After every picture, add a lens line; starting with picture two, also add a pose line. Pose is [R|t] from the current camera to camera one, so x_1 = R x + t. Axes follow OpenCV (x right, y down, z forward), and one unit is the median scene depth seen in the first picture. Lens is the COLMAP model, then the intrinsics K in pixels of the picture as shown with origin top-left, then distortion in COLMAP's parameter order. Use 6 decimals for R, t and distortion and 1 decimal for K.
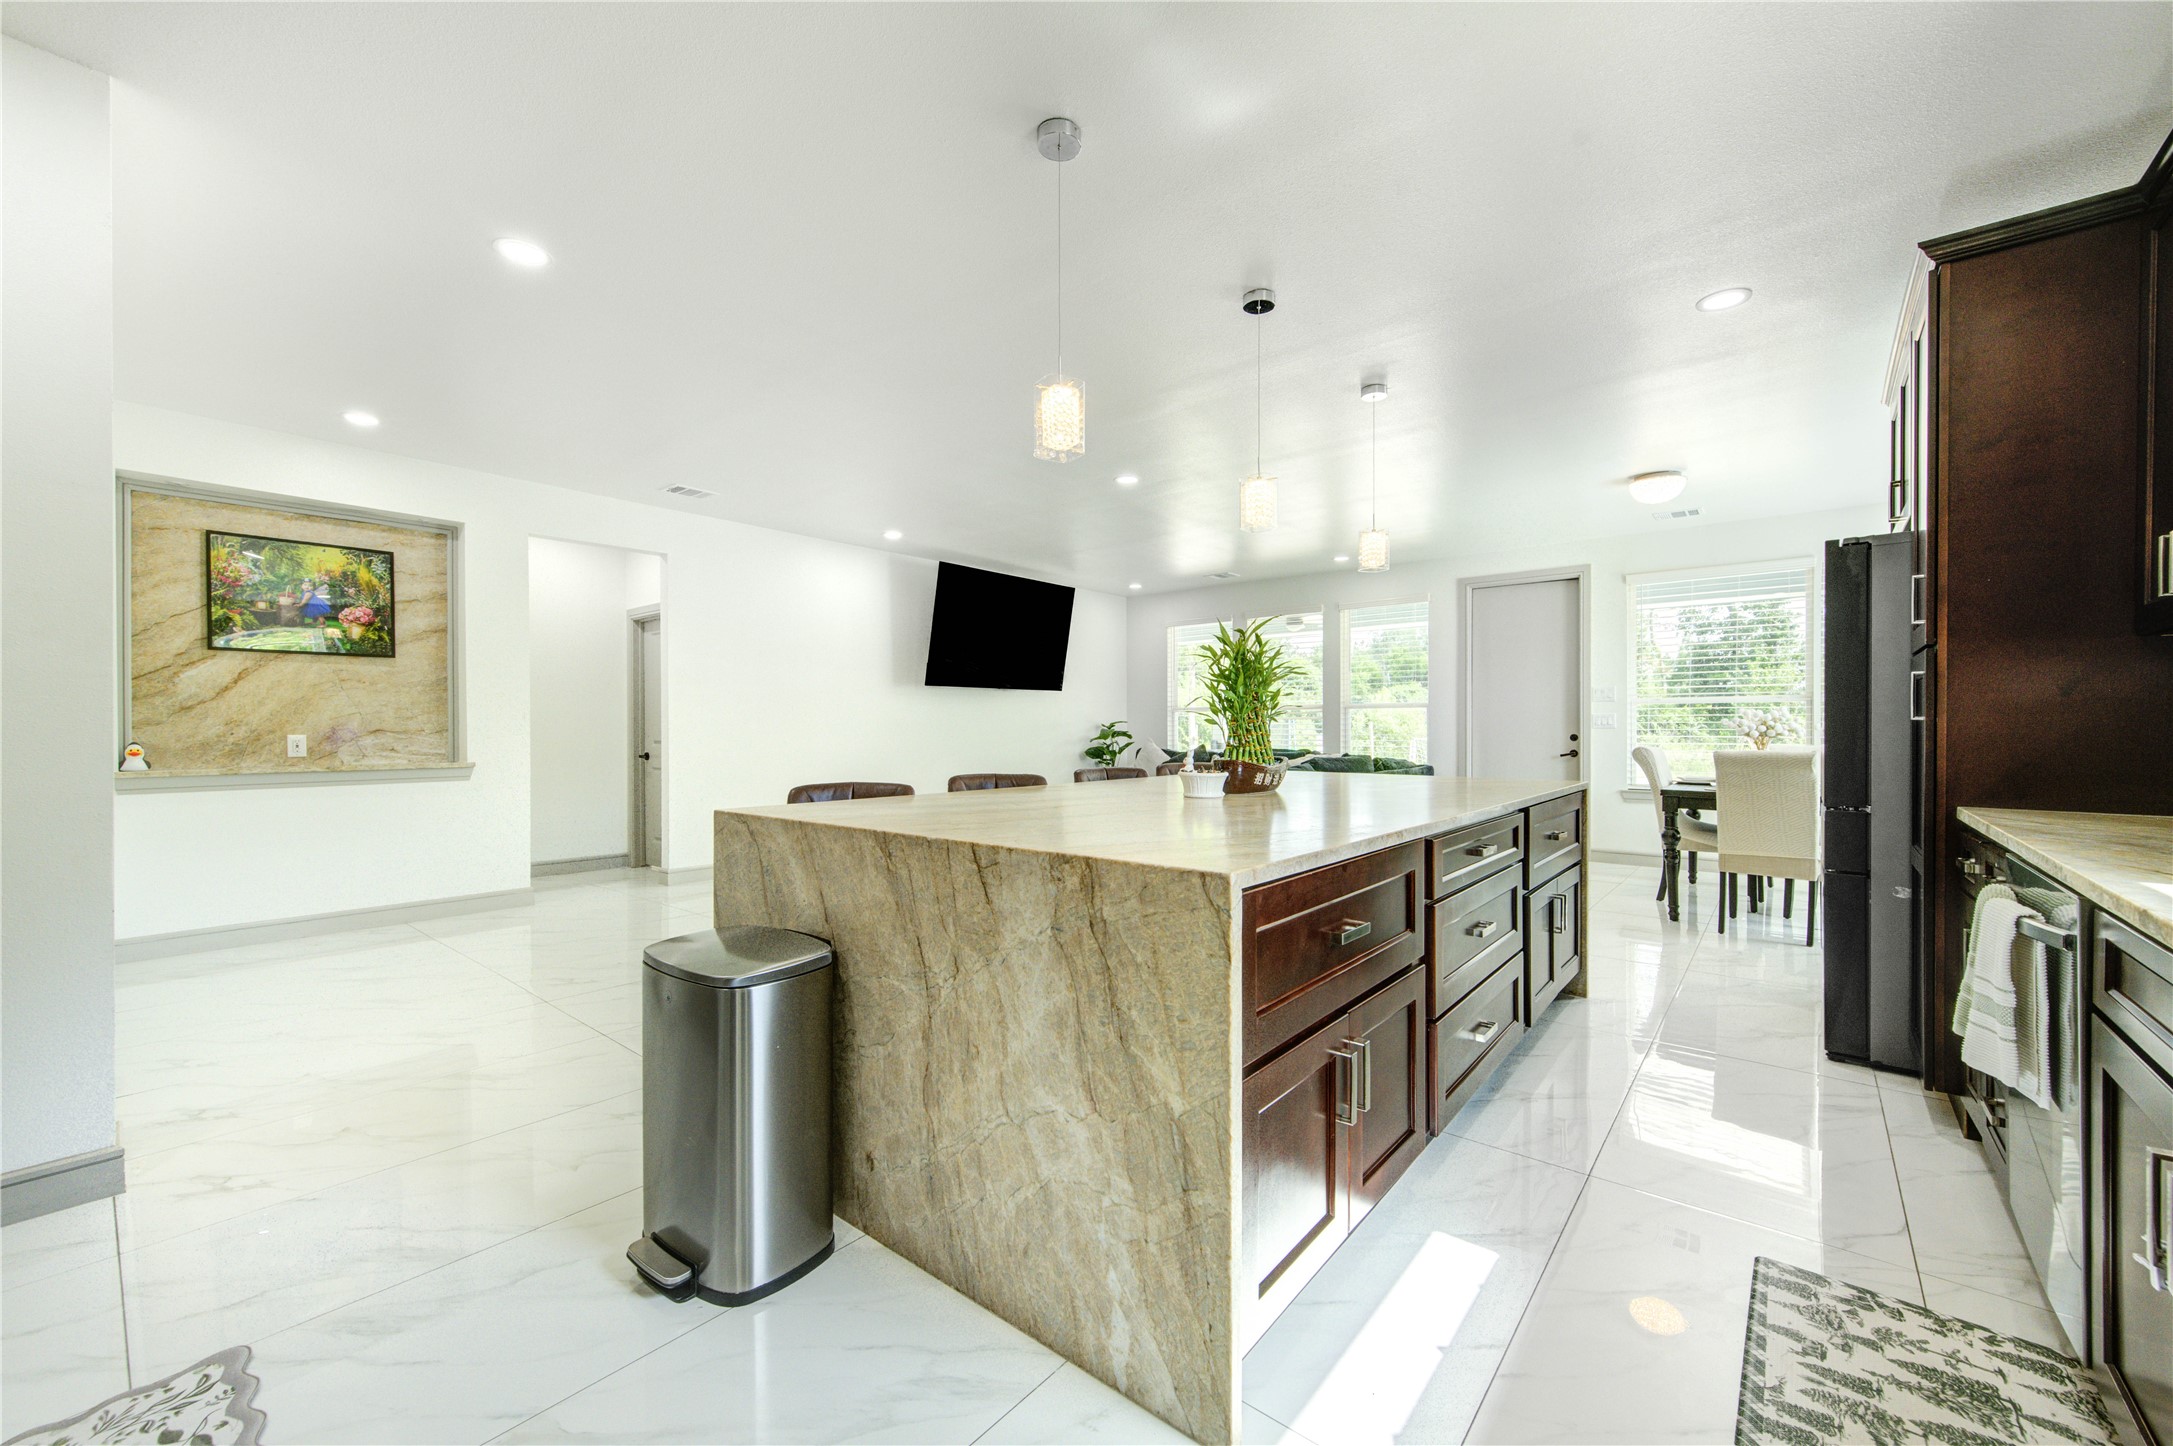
lens RADIAL K [[845.9, 0, 1092.8], [0, 845.9, 732.0], [0, 0, 1]] dist [0.002196, 0.000077]
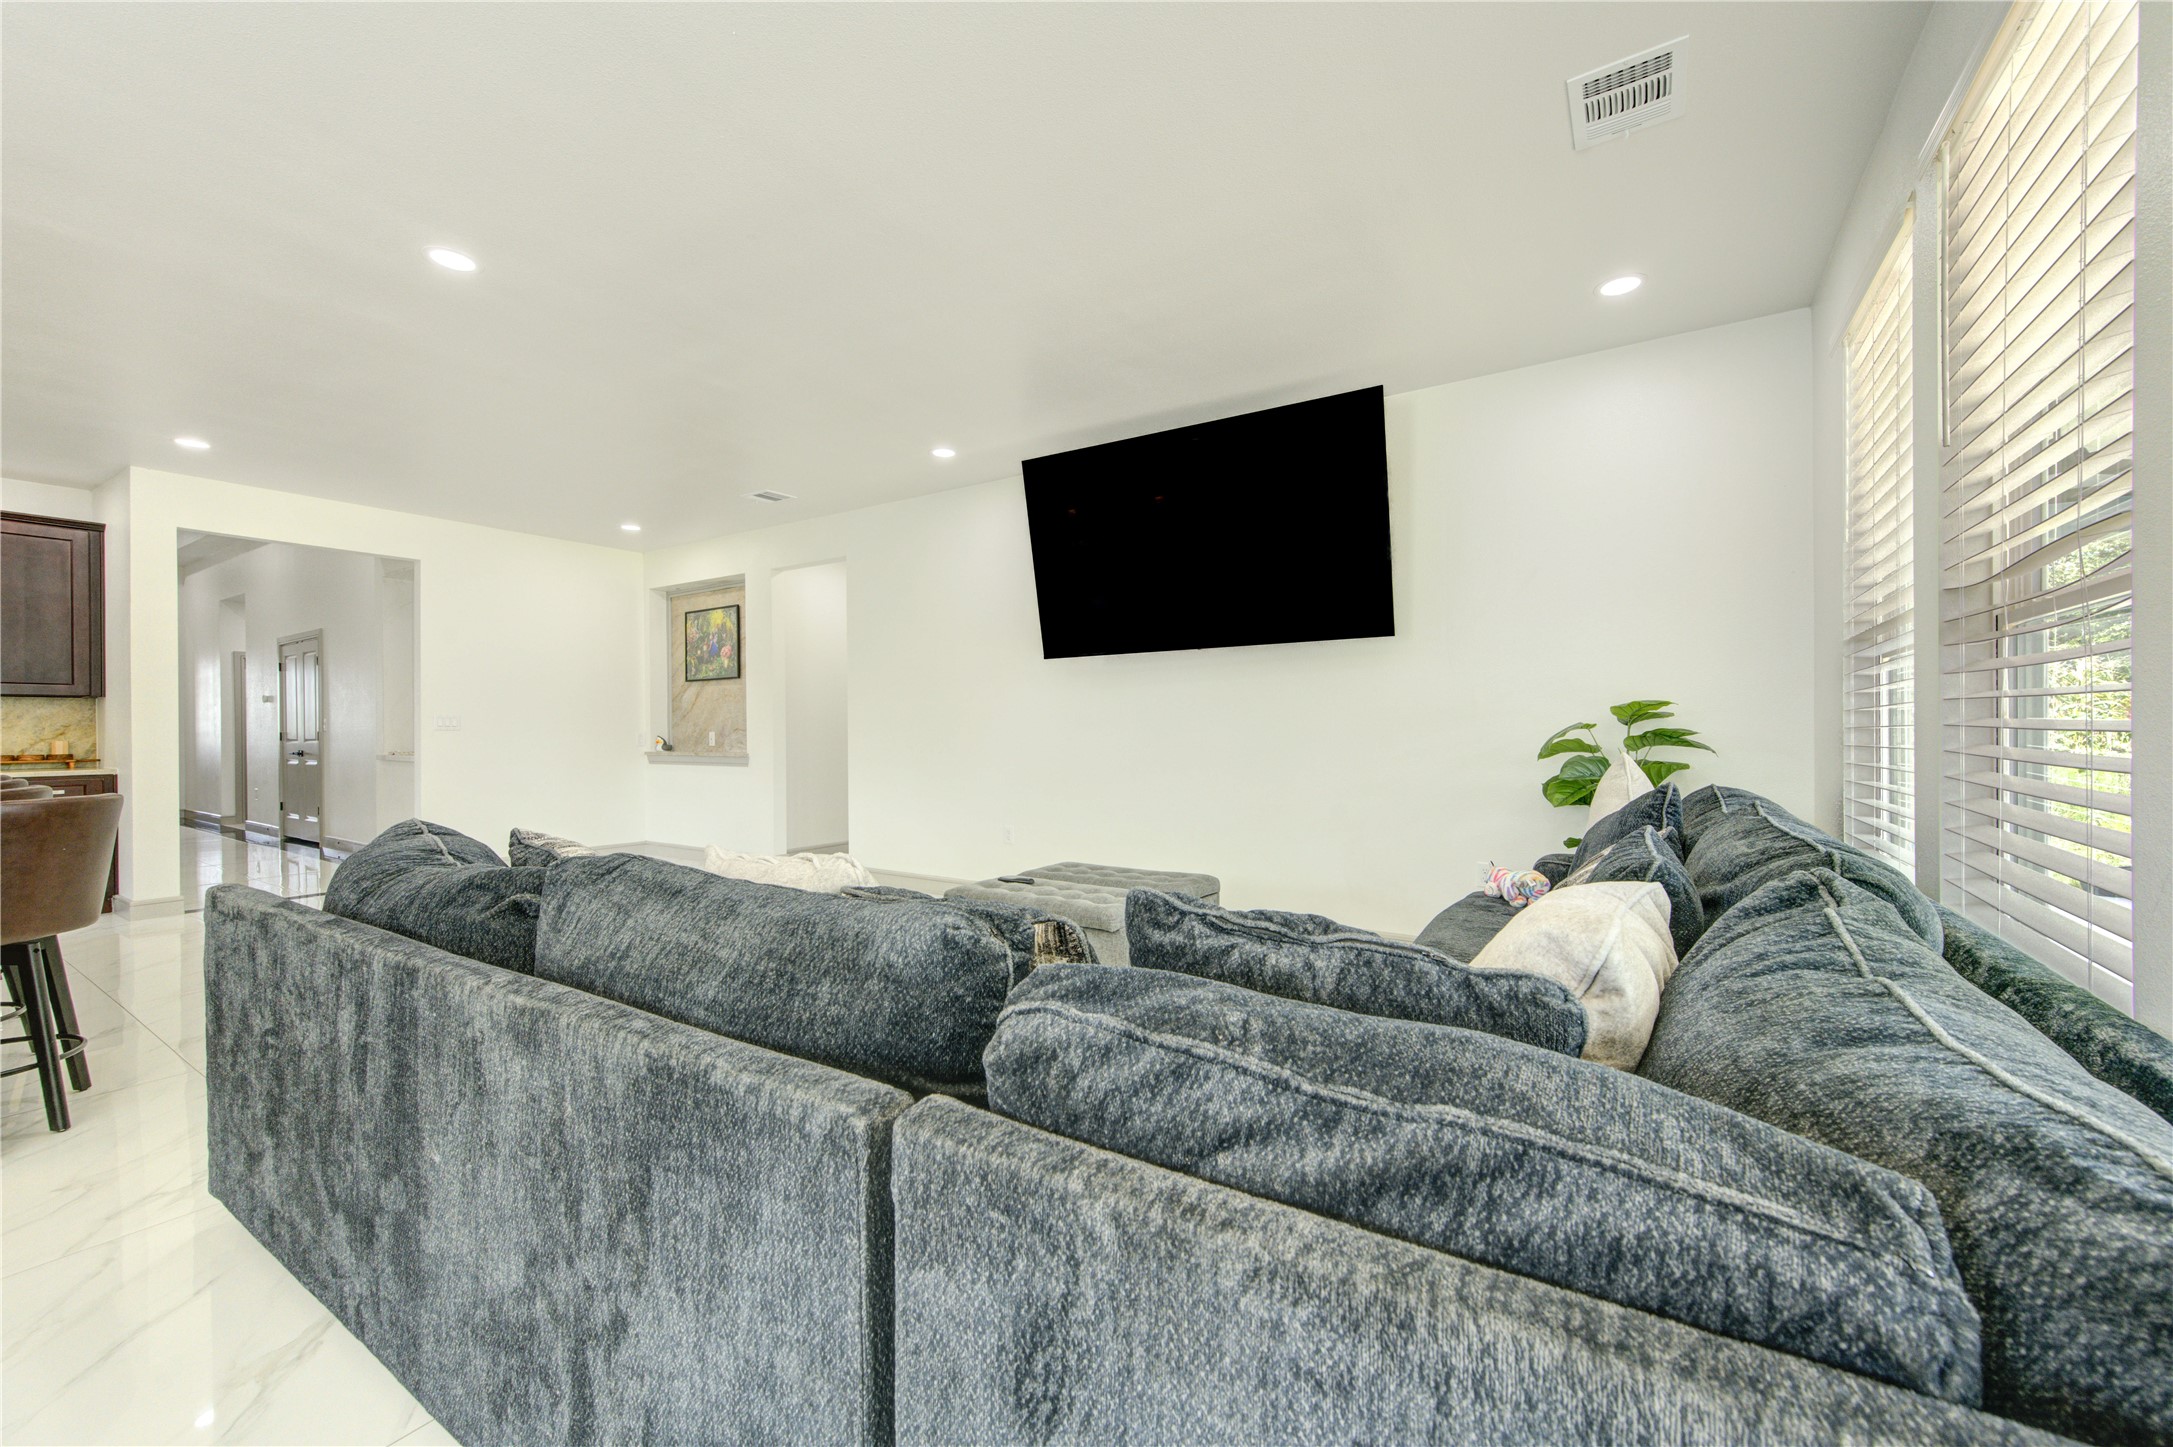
lens RADIAL K [[843.6, 0, 1084.9], [0, 843.6, 729.9], [0, 0, 1]] dist [-0.001555, -0.000280]
pose [[0.102541, 0.004528, -0.994718, 0.740538], [0.000099, 0.999990, 0.004563, -0.008392], [0.994729, -0.000566, 0.102540, 1.632906]]
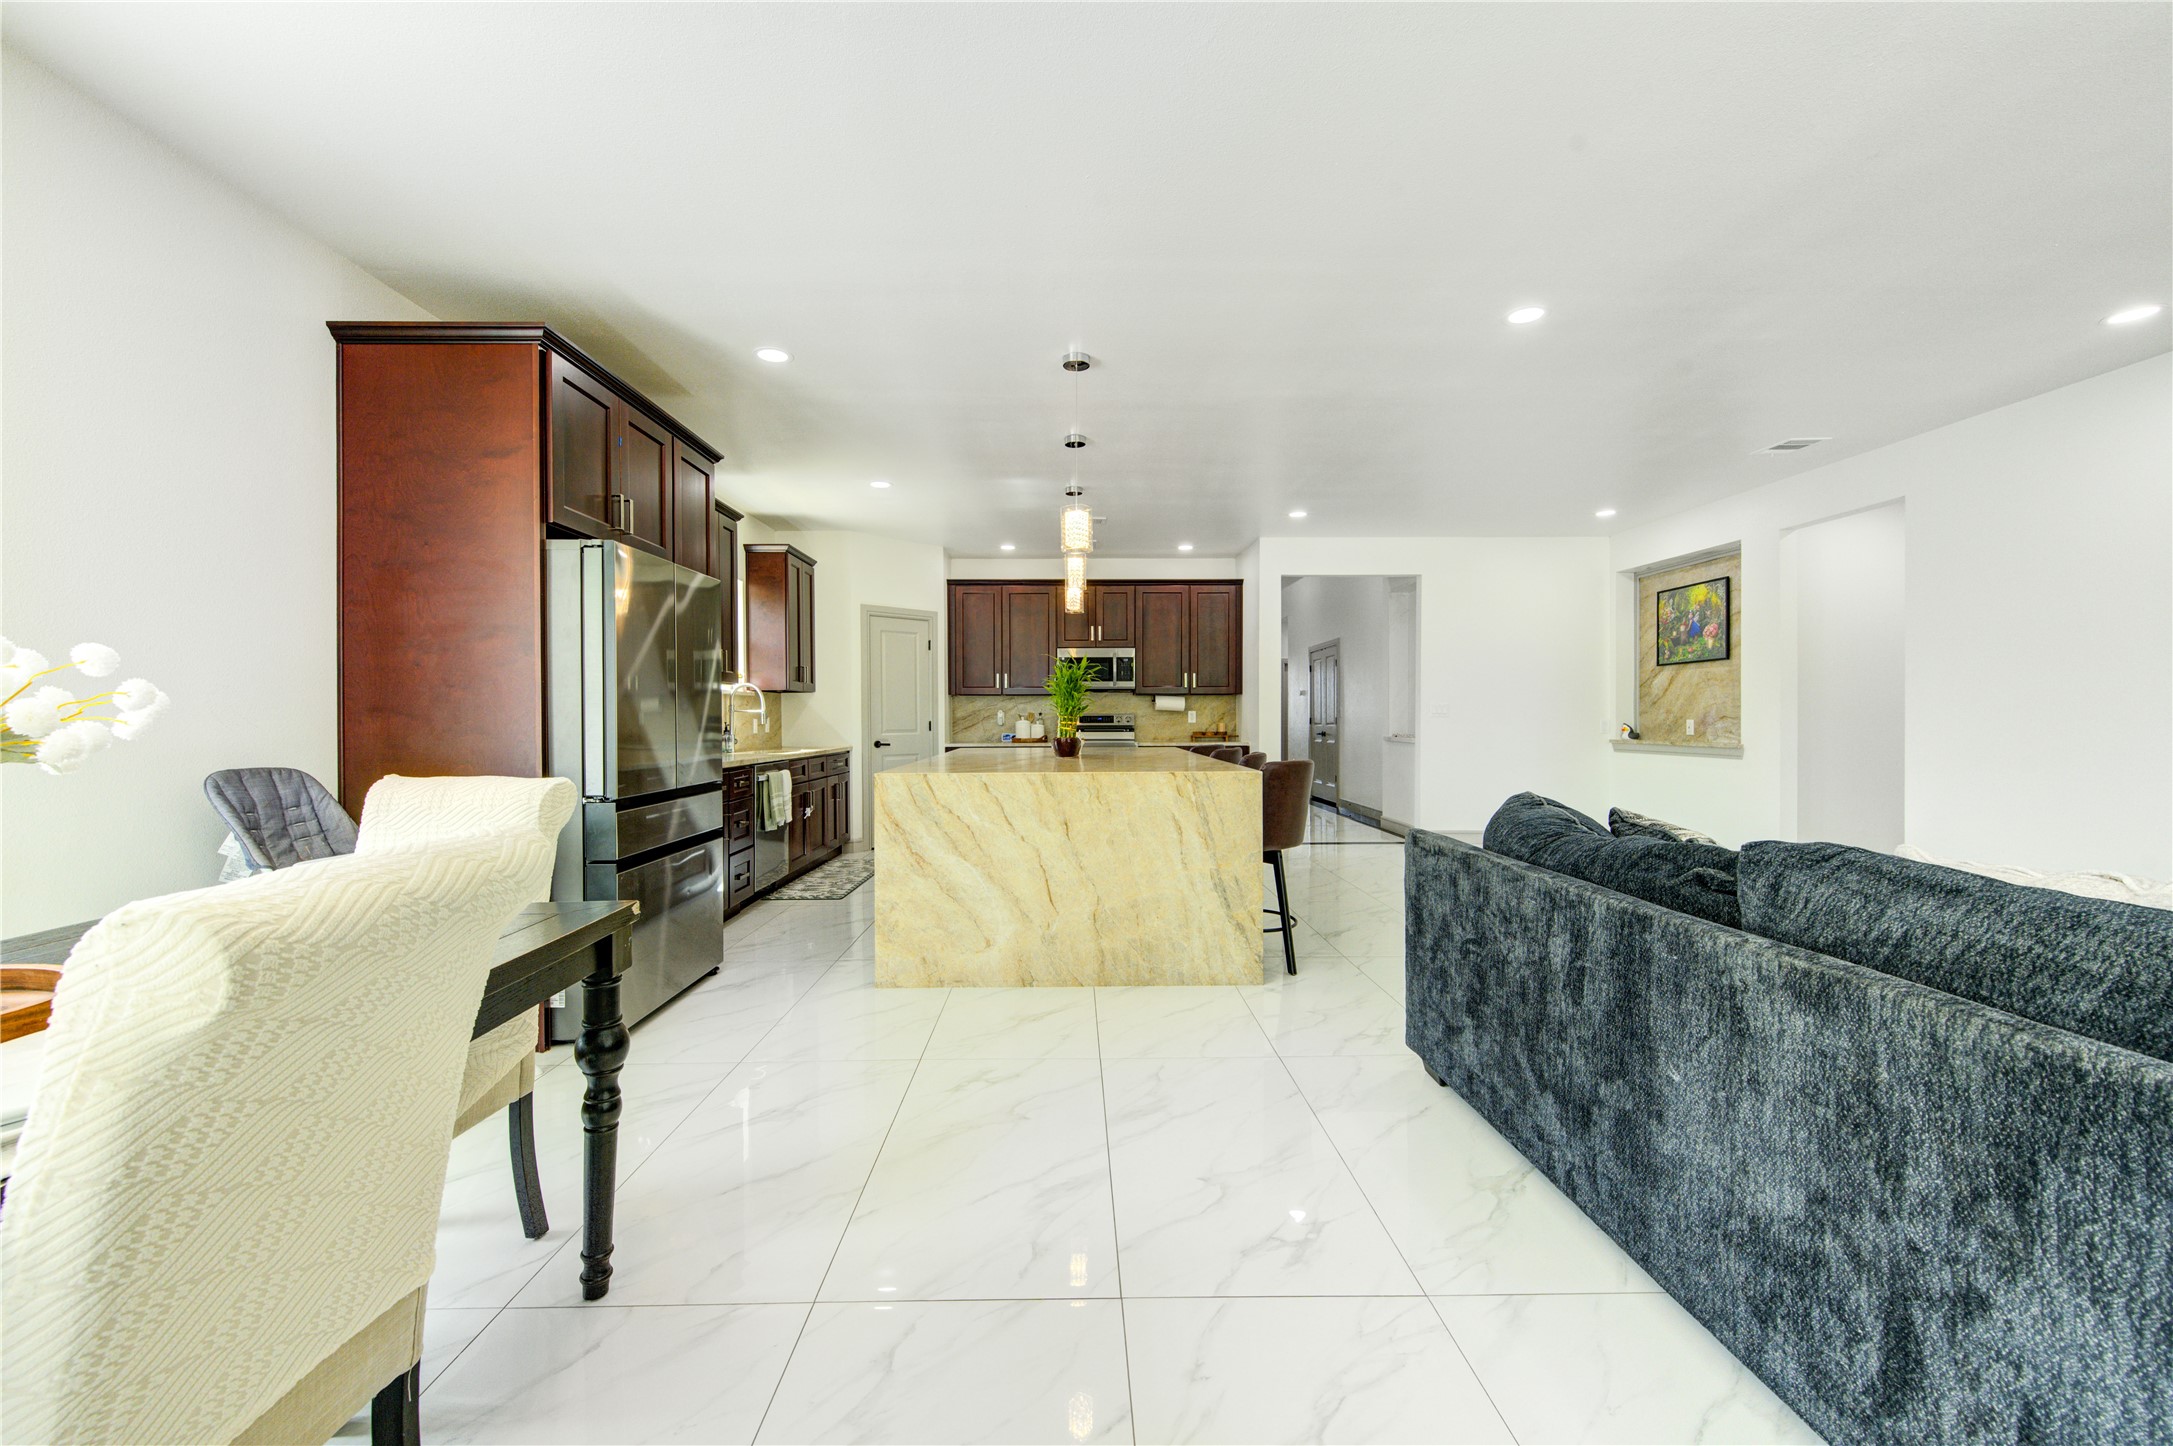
lens RADIAL K [[857.3, 0, 1088.3], [0, 857.3, 725.1], [0, 0, 1]] dist [0.004969, 0.000318]
pose [[-0.765082, 0.010149, -0.643853, 0.839316], [0.001147, 0.999896, 0.014399, -0.010687], [0.643932, 0.010278, -0.765014, 1.558146]]
